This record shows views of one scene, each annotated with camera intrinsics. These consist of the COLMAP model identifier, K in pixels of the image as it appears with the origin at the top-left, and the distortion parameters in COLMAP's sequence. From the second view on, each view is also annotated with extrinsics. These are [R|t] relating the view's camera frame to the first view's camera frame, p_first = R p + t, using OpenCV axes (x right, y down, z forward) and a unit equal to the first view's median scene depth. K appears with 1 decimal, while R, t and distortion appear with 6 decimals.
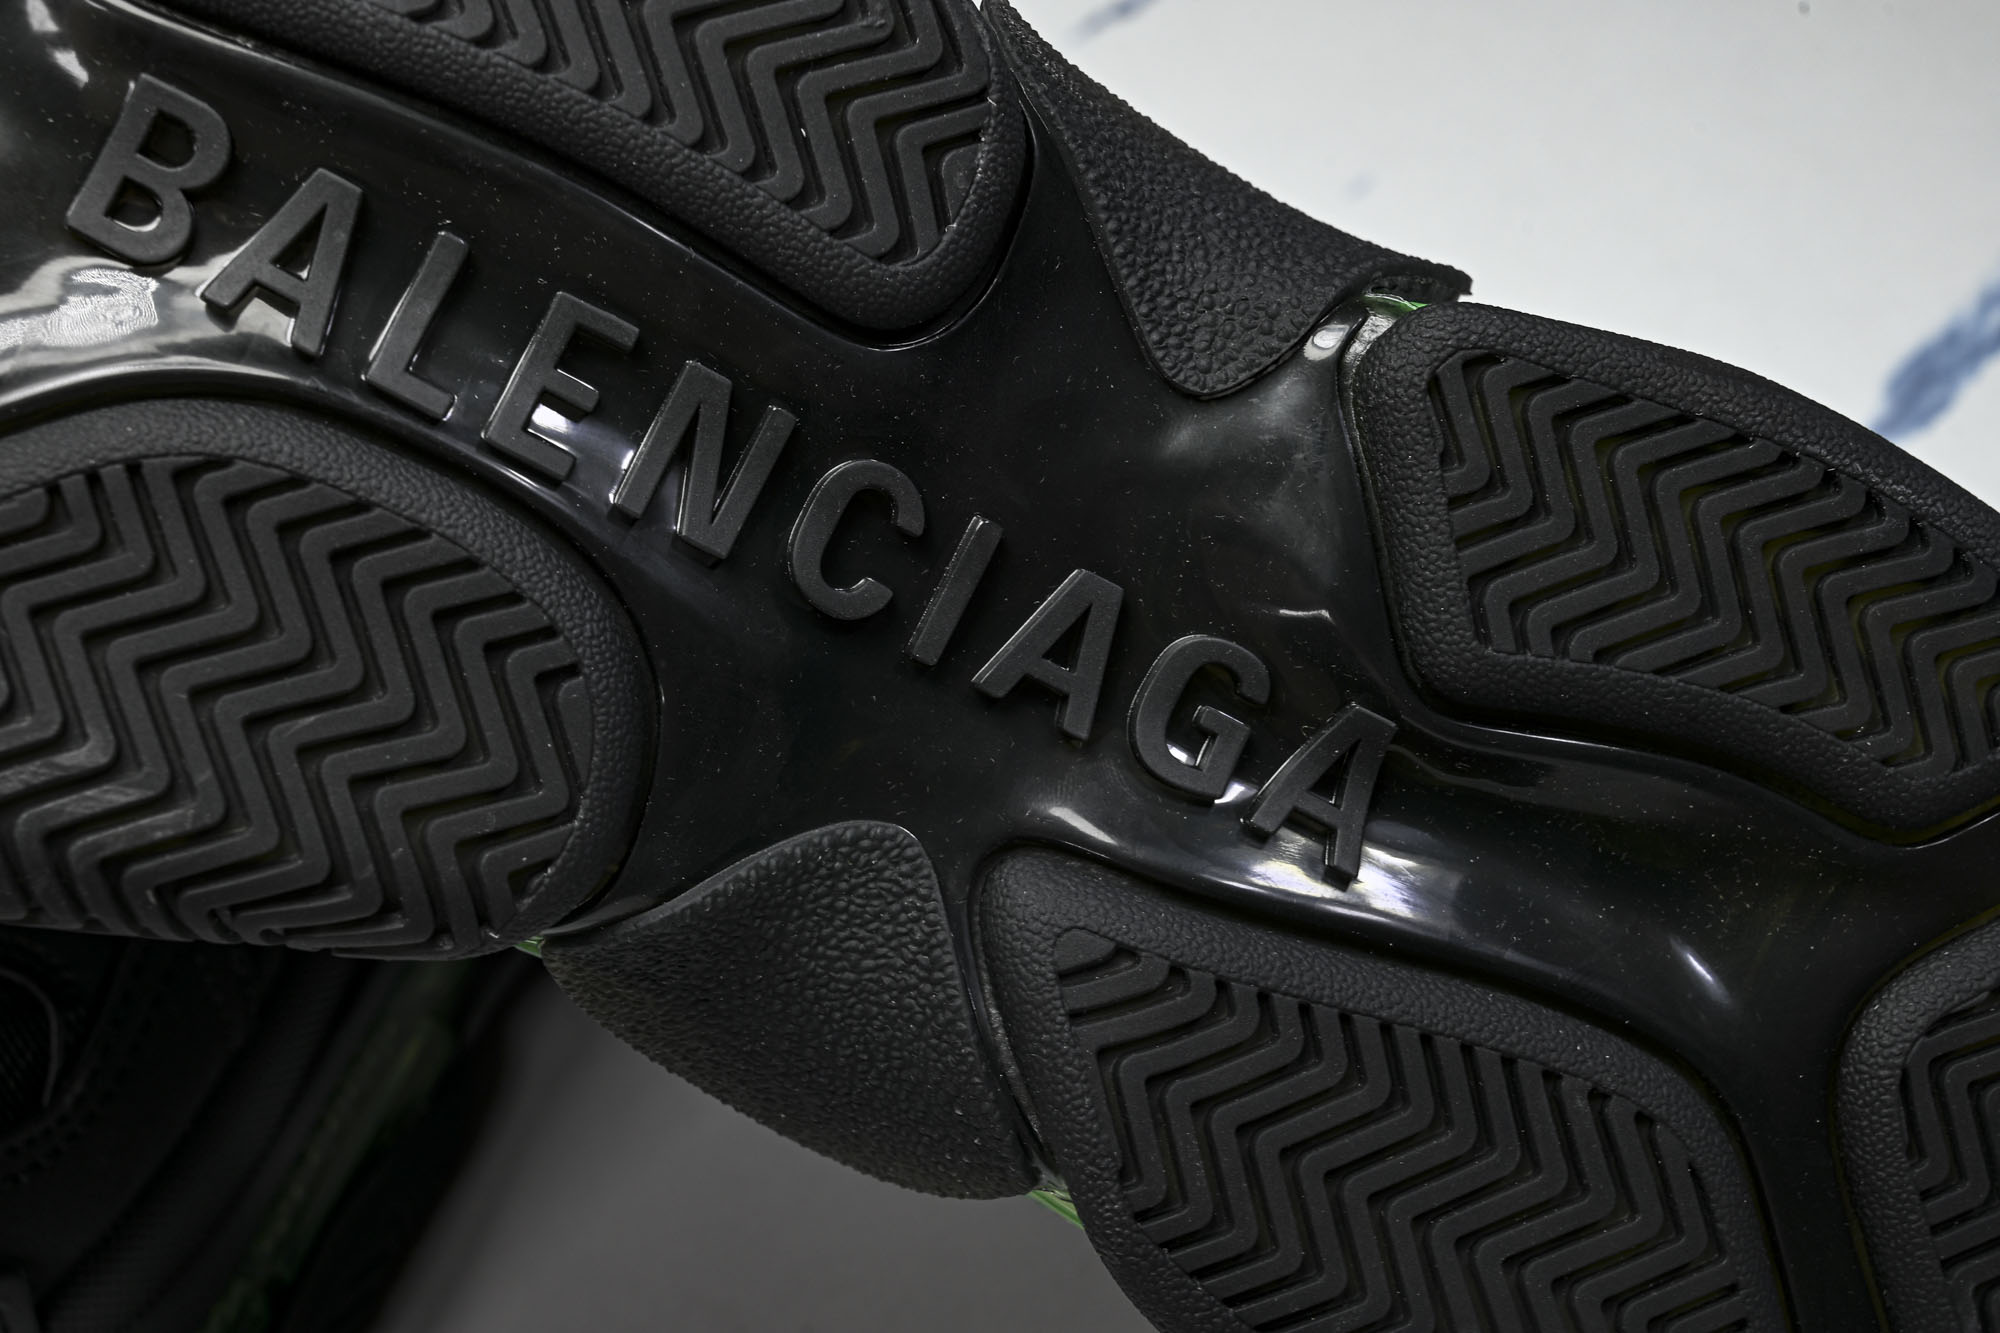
lens RADIAL K [[3258.2, 0, 1000.0], [0, 3258.2, 666.5], [0, 0, 1]] dist [-0.022470, 0.072813]
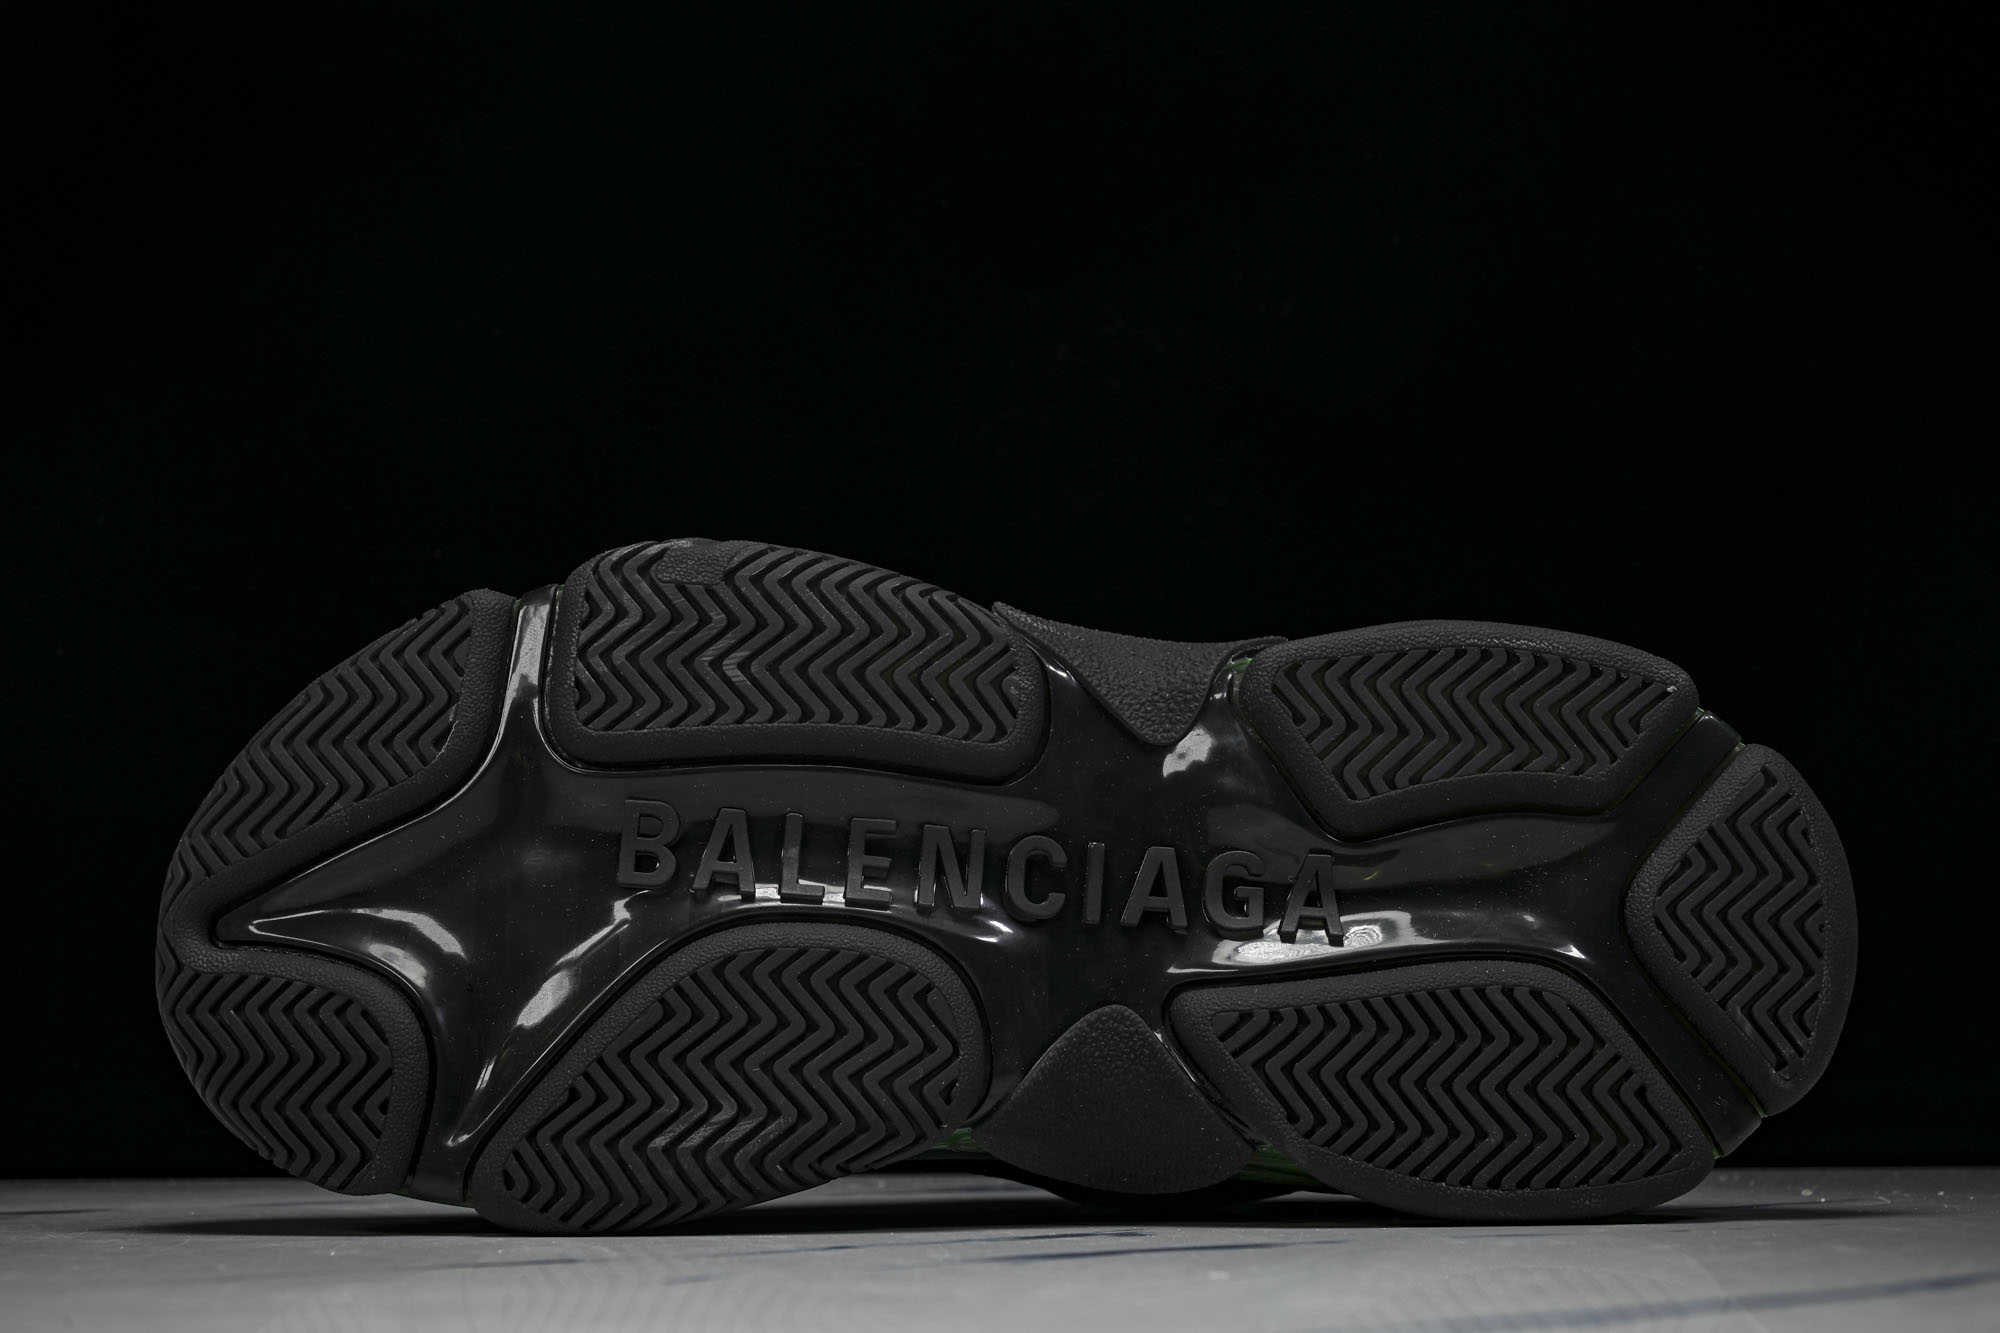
lens RADIAL K [[3232.0, 0, 1000.0], [0, 3232.0, 666.5], [0, 0, 1]] dist [0.012297, 0.007008]
pose [[0.915695, -0.400406, -0.034313, 0.052915], [0.384152, 0.897196, -0.217869, 0.262888], [0.118022, 0.186321, 0.975375, -0.930118]]
